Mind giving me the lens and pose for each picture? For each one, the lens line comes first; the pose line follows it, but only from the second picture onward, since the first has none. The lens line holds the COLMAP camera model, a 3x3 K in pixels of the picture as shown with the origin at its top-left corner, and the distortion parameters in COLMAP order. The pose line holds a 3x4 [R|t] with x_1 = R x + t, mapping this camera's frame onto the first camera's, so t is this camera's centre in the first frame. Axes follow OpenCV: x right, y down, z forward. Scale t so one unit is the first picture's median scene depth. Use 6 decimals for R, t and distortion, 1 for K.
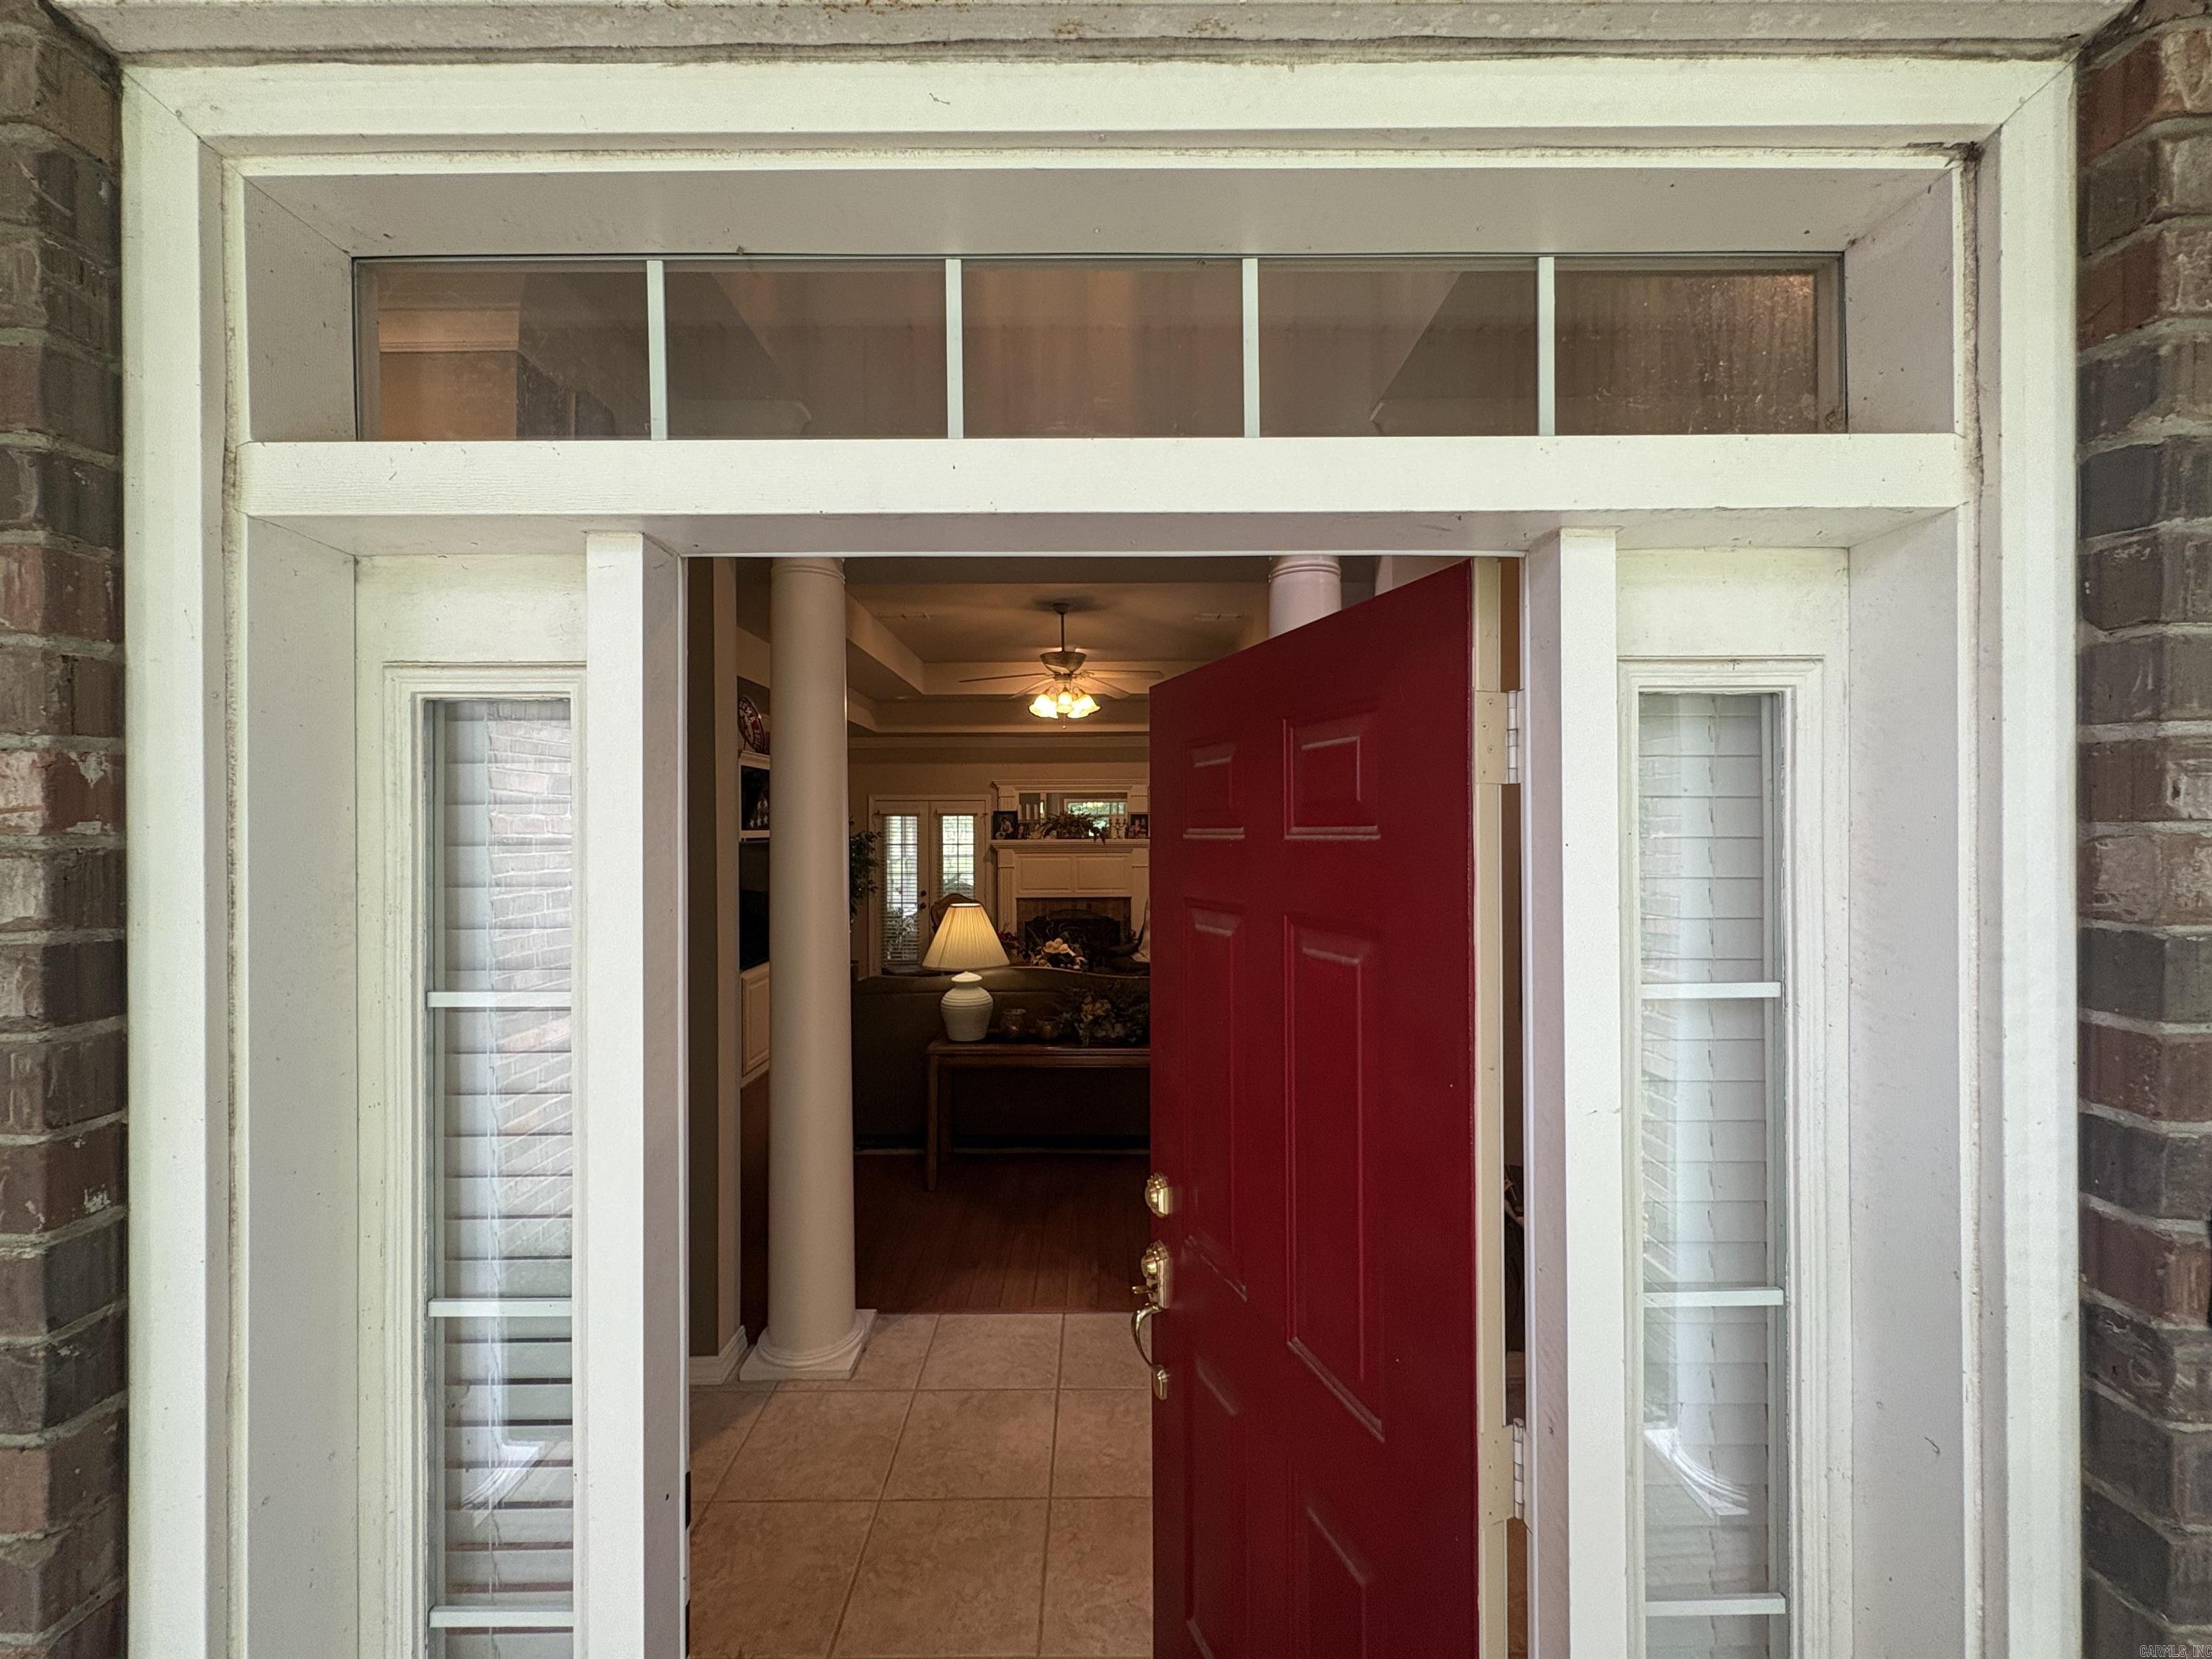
lens RADIAL K [[880.2, 0, 1111.1], [0, 880.2, 827.7], [0, 0, 1]] dist [0.000440, 0.000021]
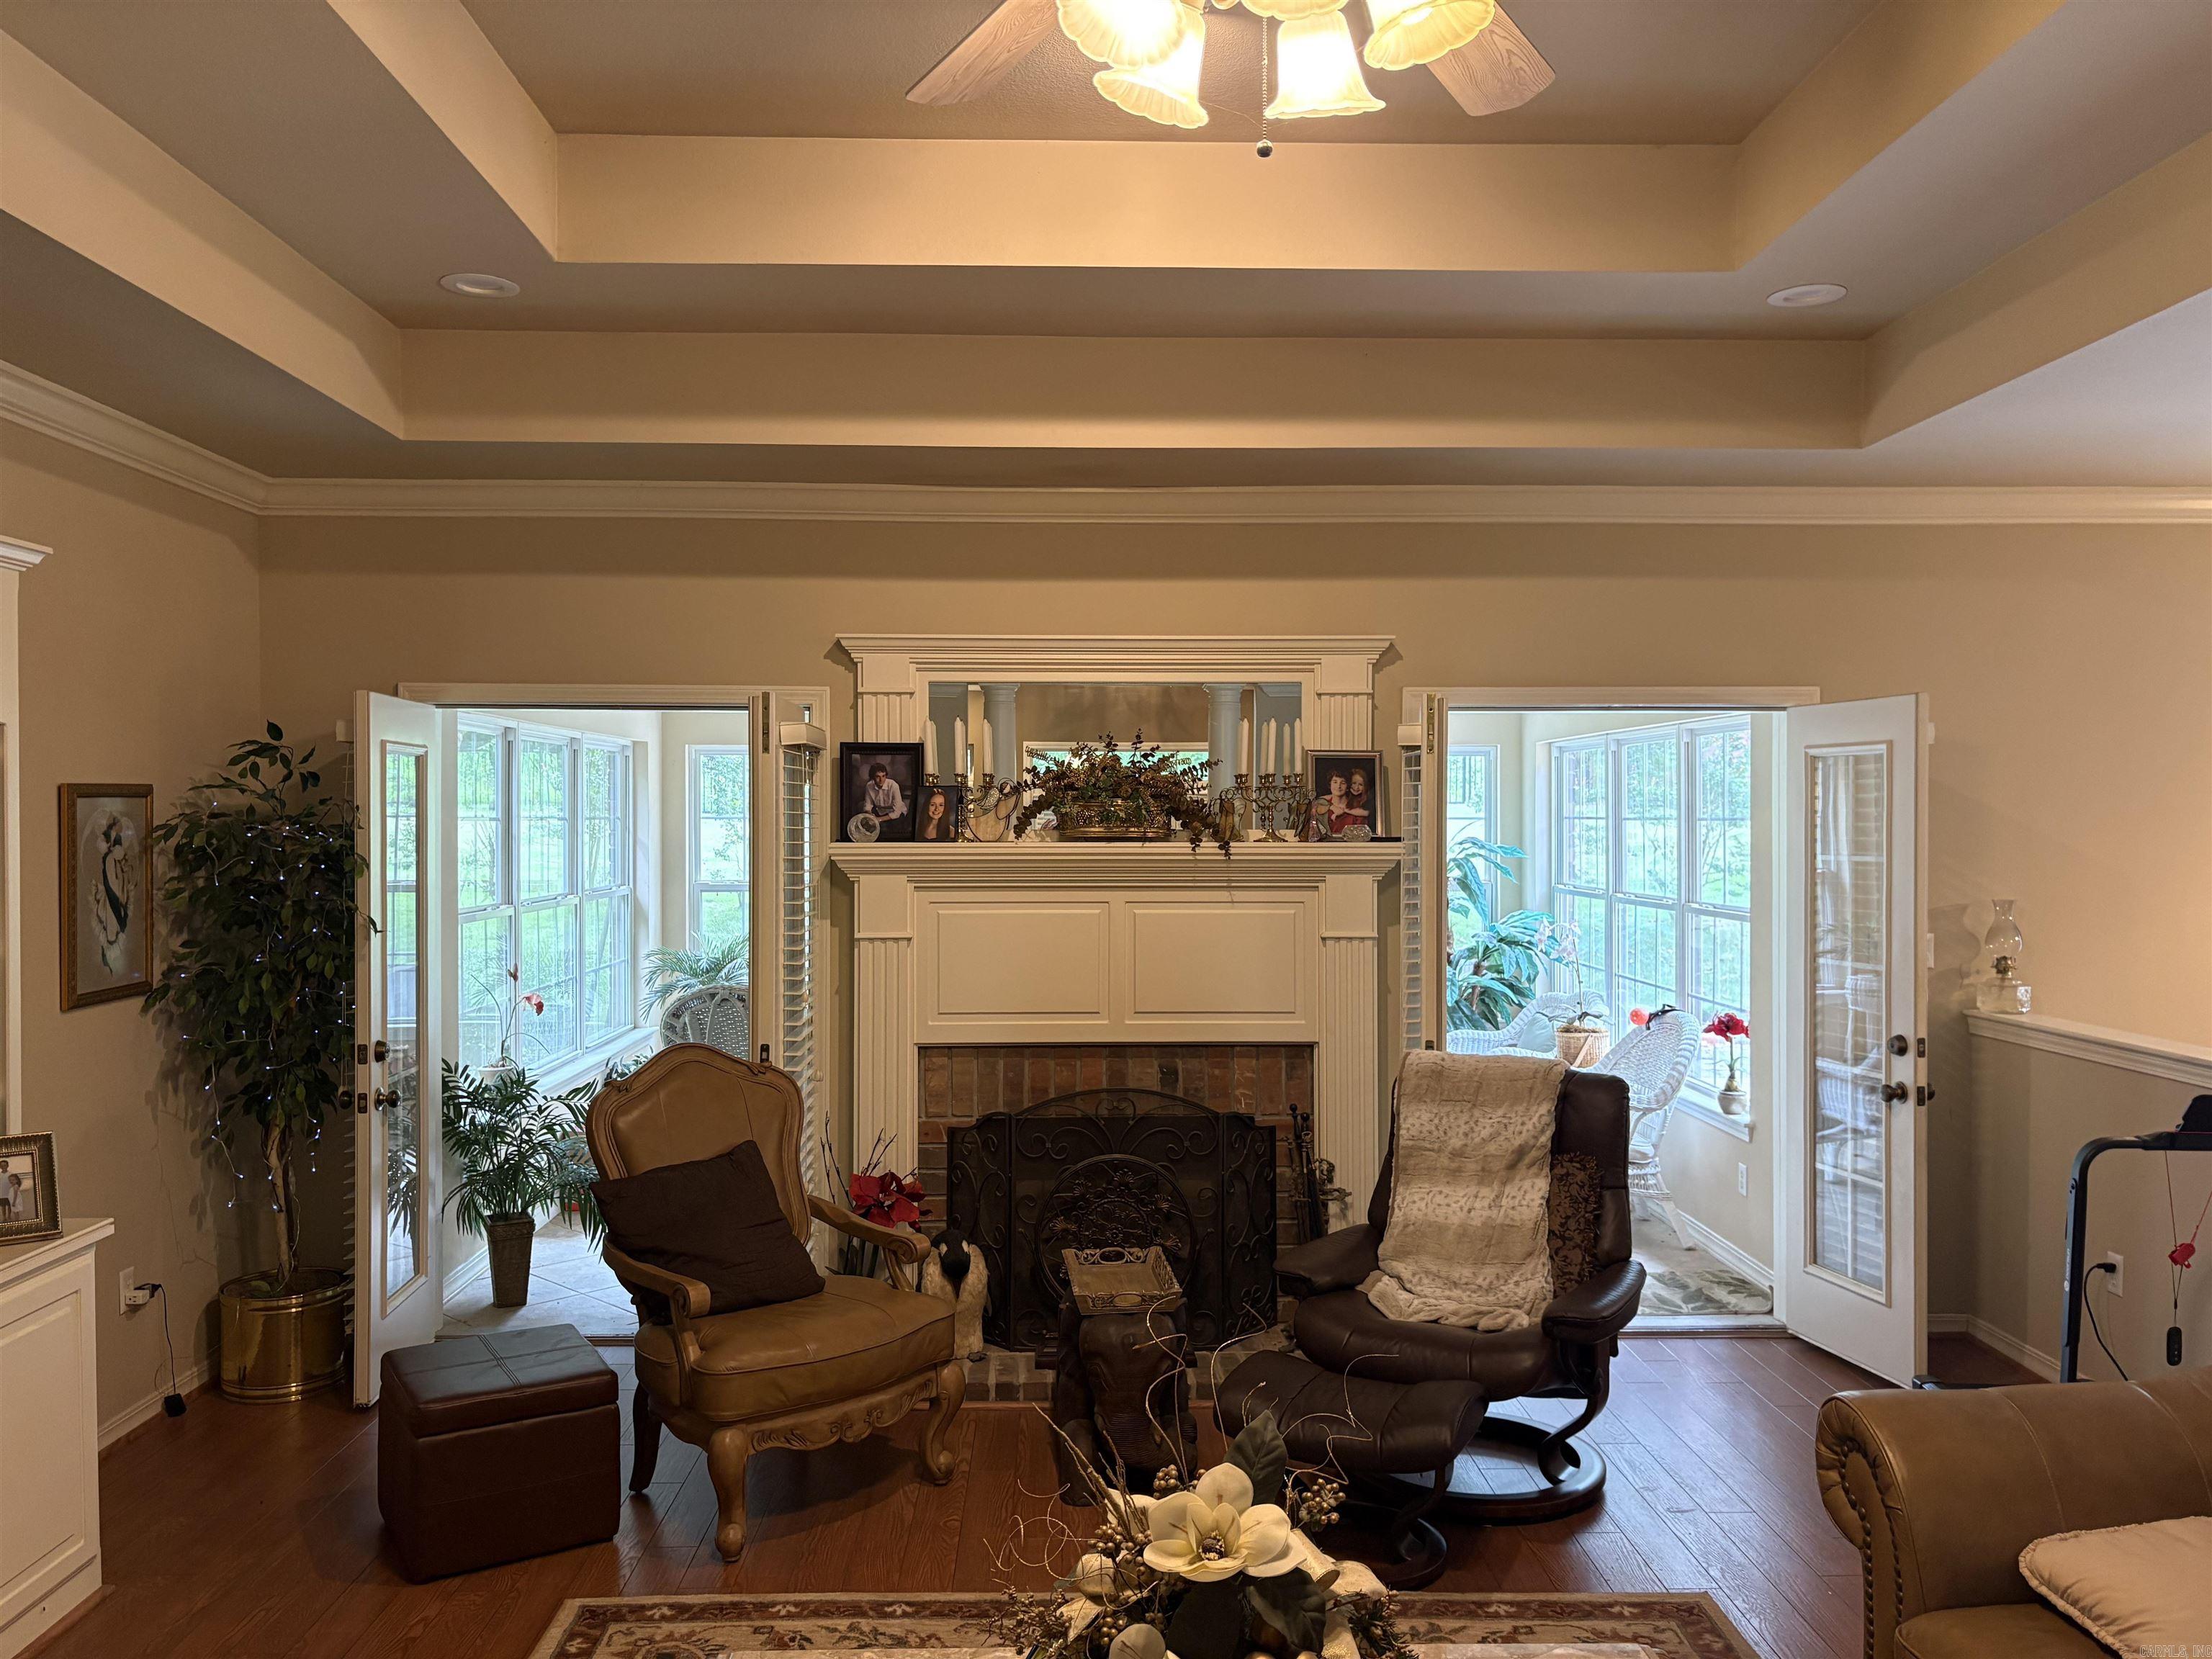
lens RADIAL K [[1675.1, 0, 1101.4], [0, 1675.1, 829.3], [0, 0, 1]] dist [0.002023, 0.000161]
pose [[0.999738, 0.004950, 0.022335, -0.060075], [-0.004905, 0.999986, -0.002089, 0.009984], [-0.022345, 0.001979, 0.999748, 0.451391]]
